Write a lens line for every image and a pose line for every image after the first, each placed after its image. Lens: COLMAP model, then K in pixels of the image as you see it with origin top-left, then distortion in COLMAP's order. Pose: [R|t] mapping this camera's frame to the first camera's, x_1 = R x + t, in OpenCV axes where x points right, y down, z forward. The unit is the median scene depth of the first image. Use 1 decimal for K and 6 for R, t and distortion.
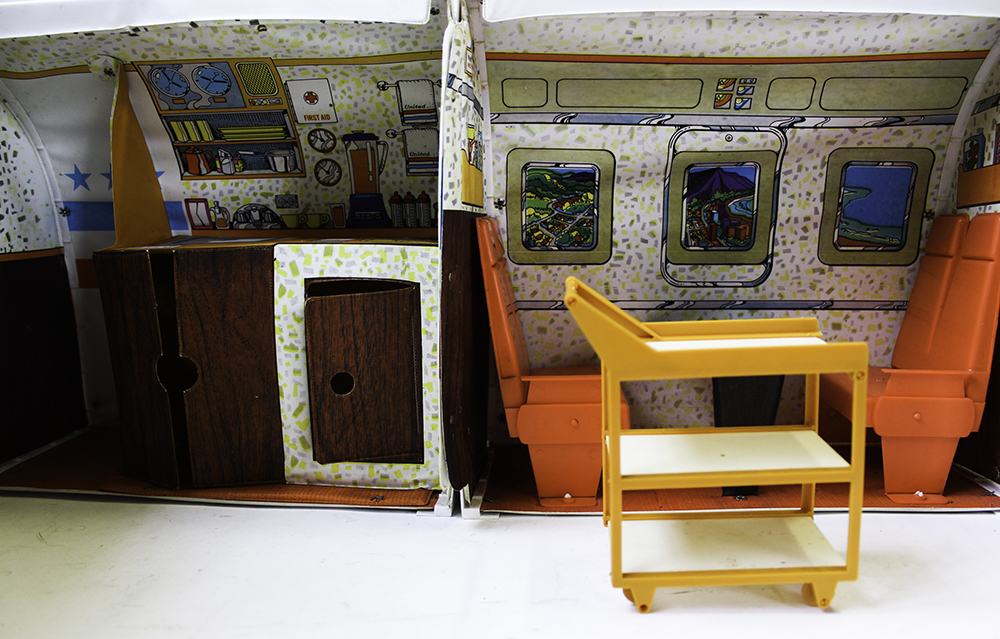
lens RADIAL K [[827.1, 0, 501.3], [0, 827.1, 329.1], [0, 0, 1]] dist [-0.132667, 0.088270]
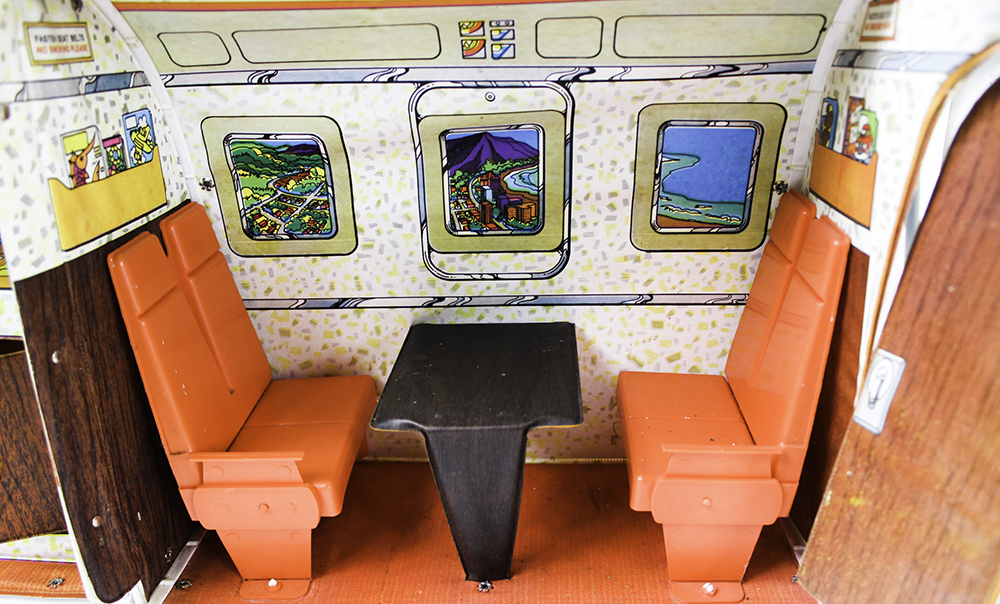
lens RADIAL K [[827.4, 0, 488.5], [0, 827.4, 342.3], [0, 0, 1]] dist [-0.128683, 0.051735]
pose [[0.999788, -0.019441, -0.006713, 0.276714], [0.020522, 0.964745, 0.262386, -0.213889], [0.001375, -0.262468, 0.964940, 0.249210]]
